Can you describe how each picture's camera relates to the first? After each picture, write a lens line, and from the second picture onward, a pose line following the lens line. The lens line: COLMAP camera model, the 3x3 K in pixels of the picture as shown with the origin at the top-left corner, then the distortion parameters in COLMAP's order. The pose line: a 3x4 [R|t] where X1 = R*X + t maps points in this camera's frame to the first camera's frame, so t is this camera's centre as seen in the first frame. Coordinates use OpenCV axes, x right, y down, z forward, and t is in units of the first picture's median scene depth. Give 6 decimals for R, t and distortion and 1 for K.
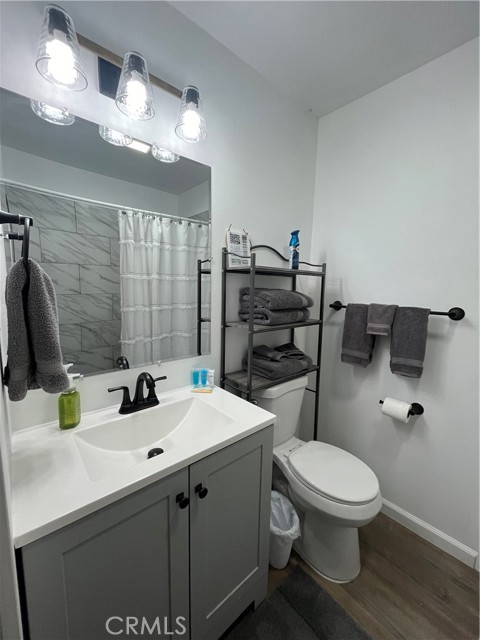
lens RADIAL K [[257.0, 0, 239.9], [0, 257.0, 319.9], [0, 0, 1]] dist [-0.003377, -0.000291]
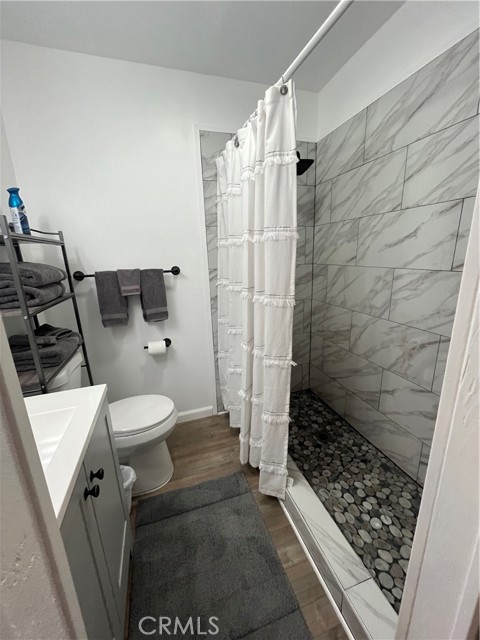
lens RADIAL K [[257.0, 0, 241.0], [0, 257.0, 319.5], [0, 0, 1]] dist [-0.003377, -0.000291]
pose [[0.392855, -0.262152, 0.881443, -0.350364], [0.159406, 0.963409, 0.215483, -0.009294], [-0.905679, 0.055853, 0.420269, 0.040398]]
